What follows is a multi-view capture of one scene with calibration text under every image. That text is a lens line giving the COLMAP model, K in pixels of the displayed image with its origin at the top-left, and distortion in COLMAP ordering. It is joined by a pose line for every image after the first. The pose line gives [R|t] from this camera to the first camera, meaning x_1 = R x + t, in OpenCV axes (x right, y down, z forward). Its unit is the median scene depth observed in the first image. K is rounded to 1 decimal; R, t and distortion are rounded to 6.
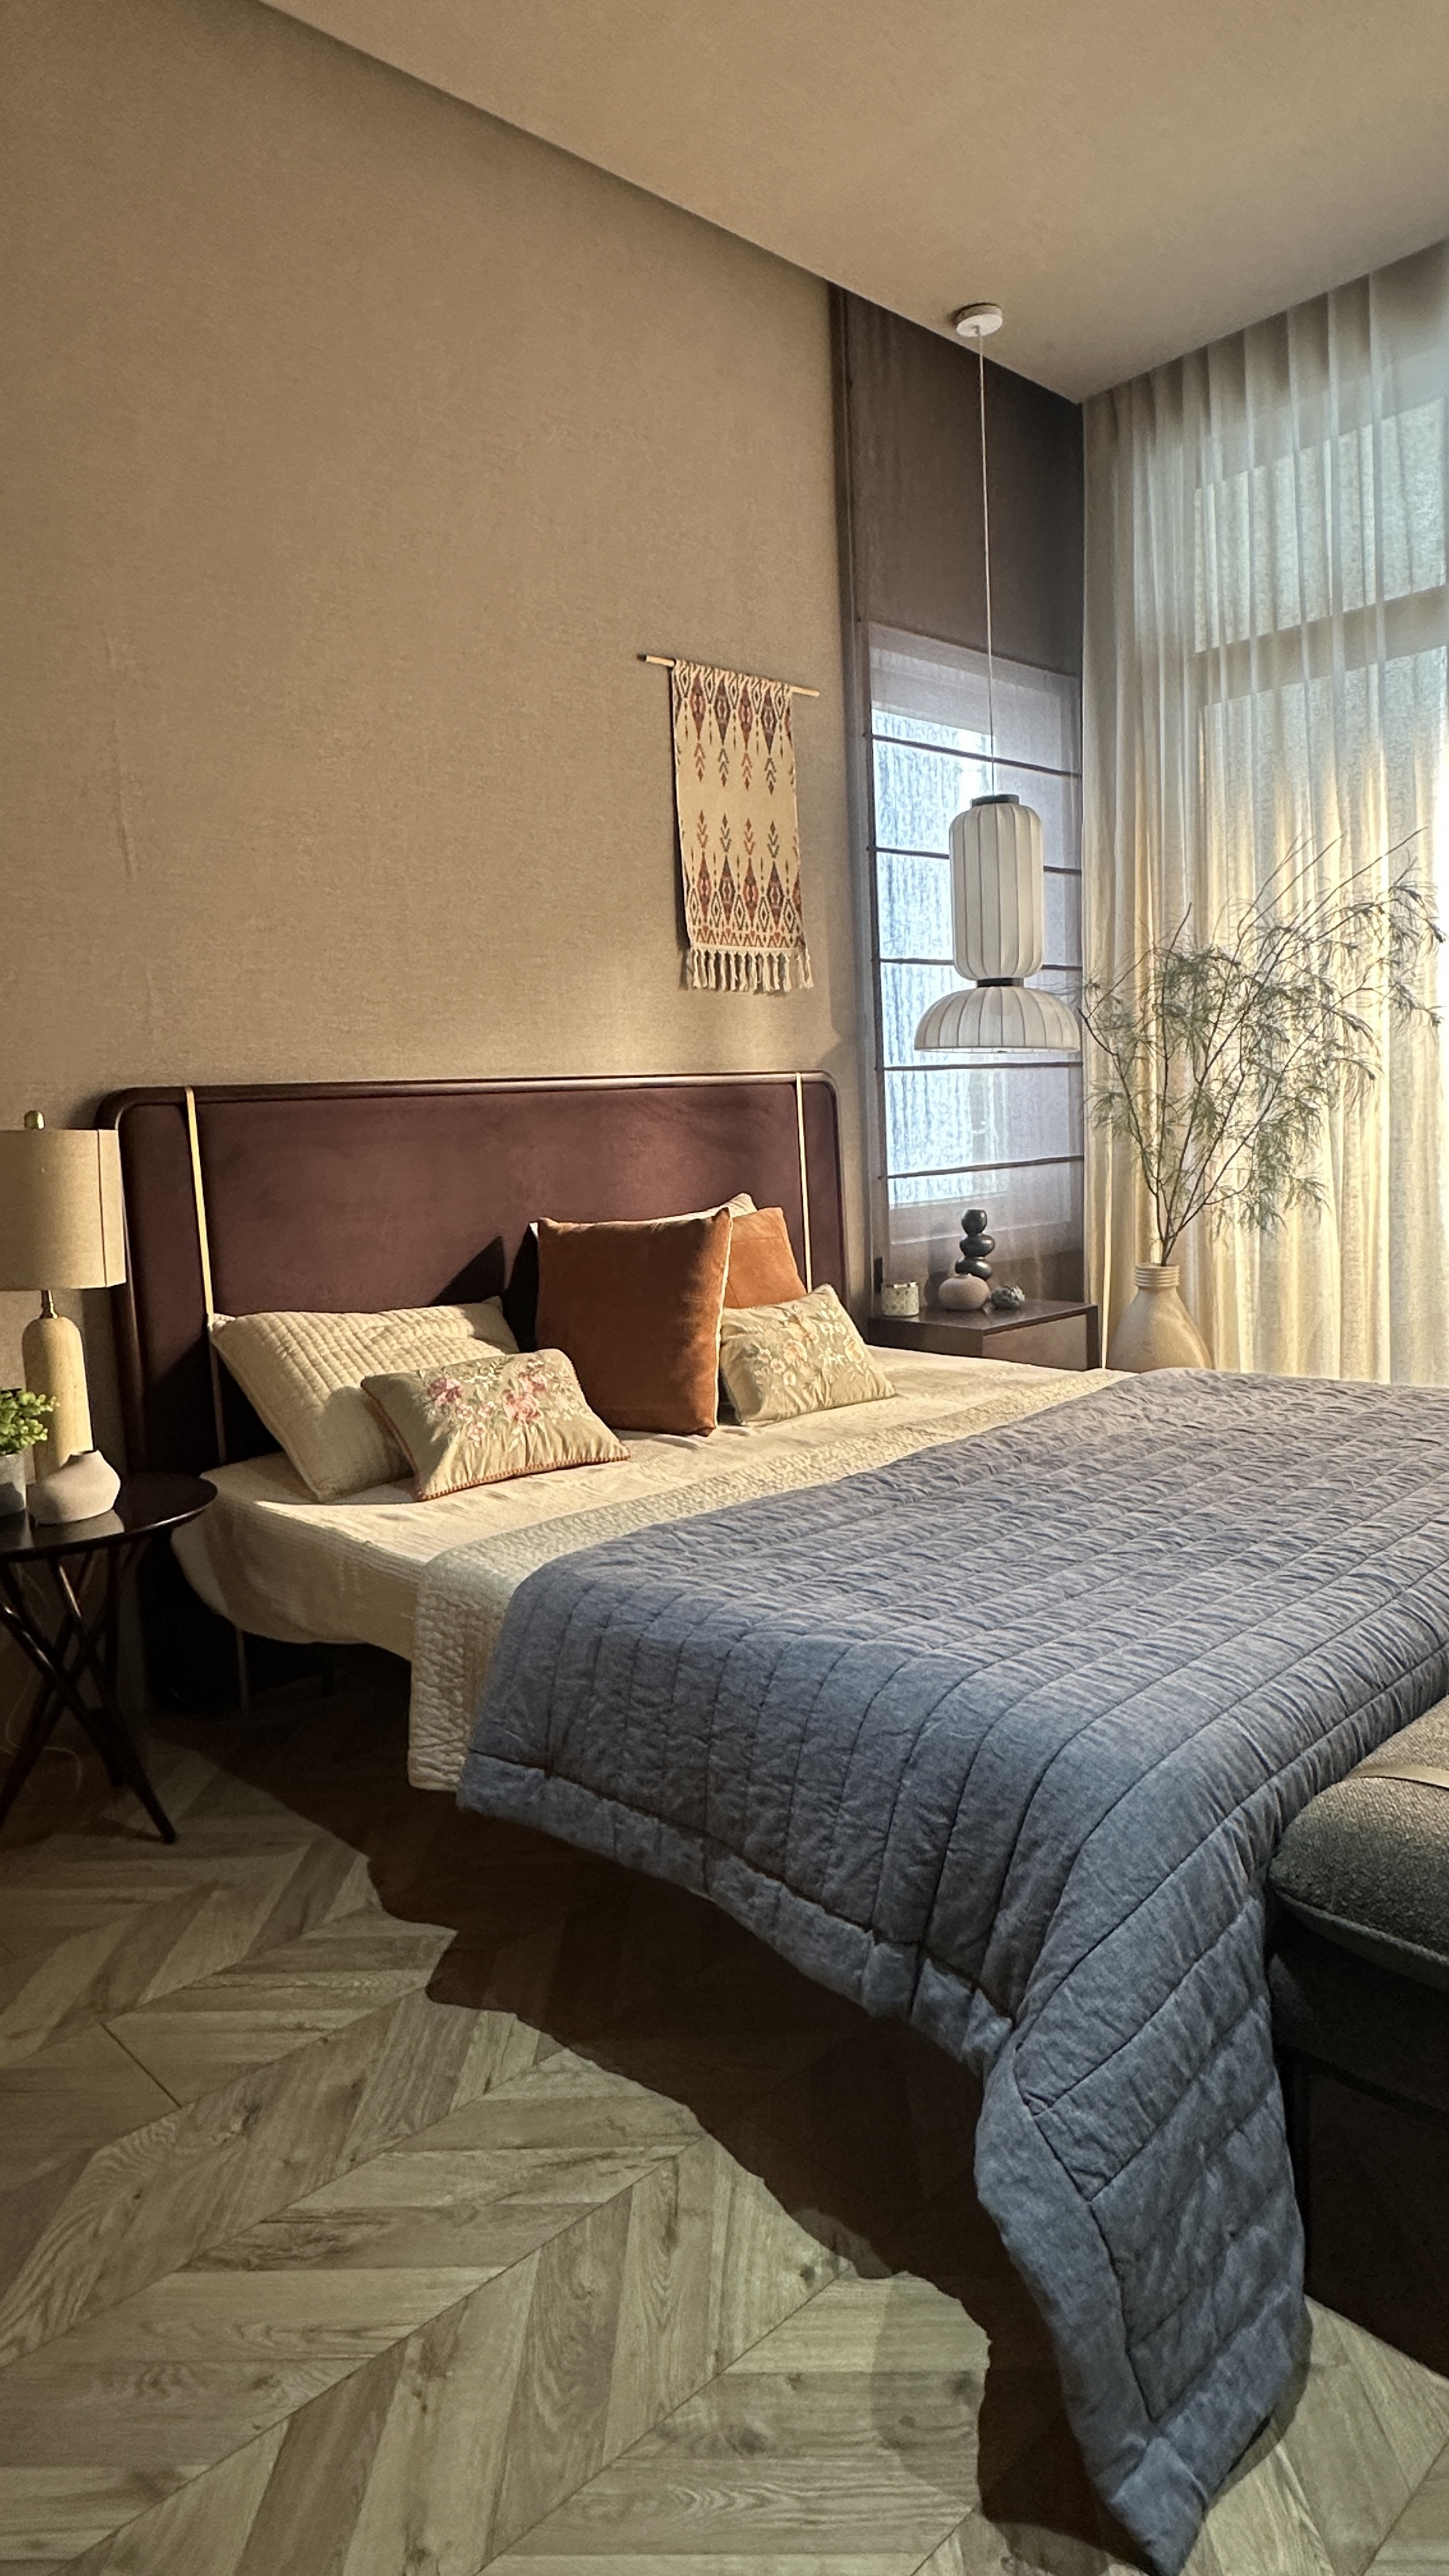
lens RADIAL K [[1532.9, 0, 724.5], [0, 1532.9, 1288.0], [0, 0, 1]] dist [-0.005391, -0.002309]
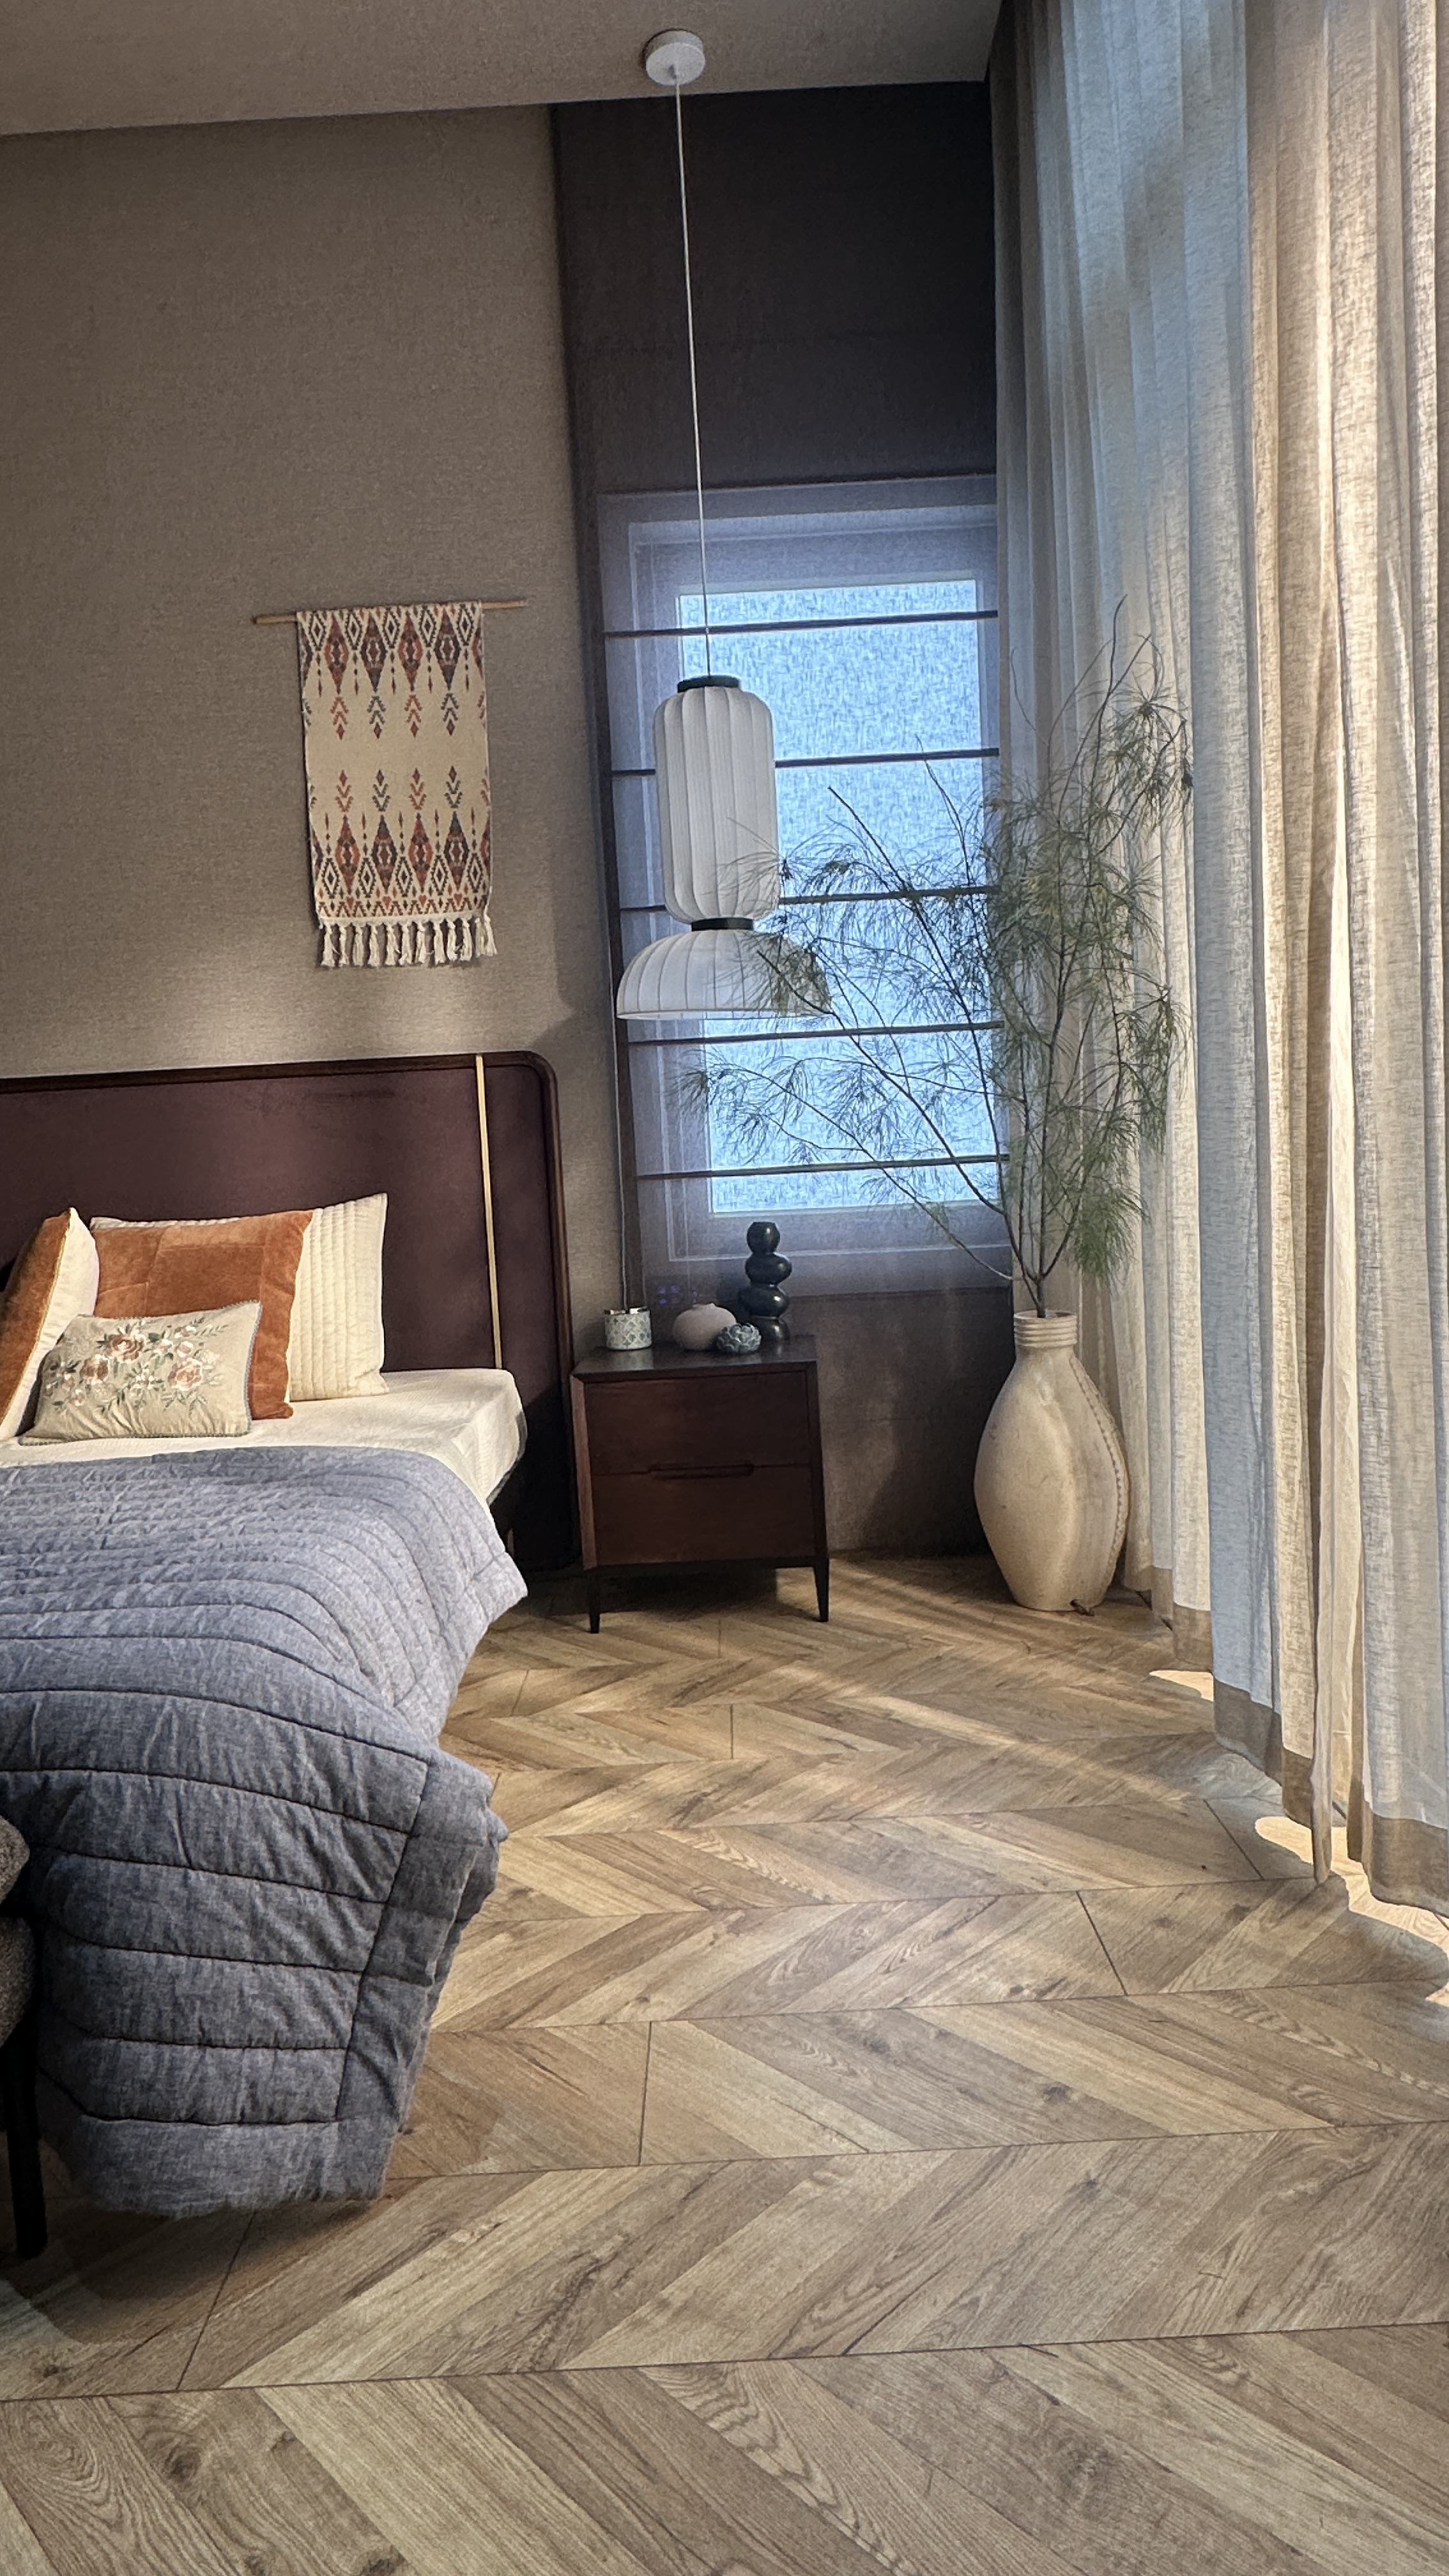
lens RADIAL K [[1532.9, 0, 724.5], [0, 1532.9, 1288.0], [0, 0, 1]] dist [-0.005391, -0.002309]
pose [[0.717341, 0.094587, -0.690272, 0.779330], [-0.065073, 0.995507, 0.068788, -0.078386], [0.693677, -0.004426, 0.720273, 0.477692]]
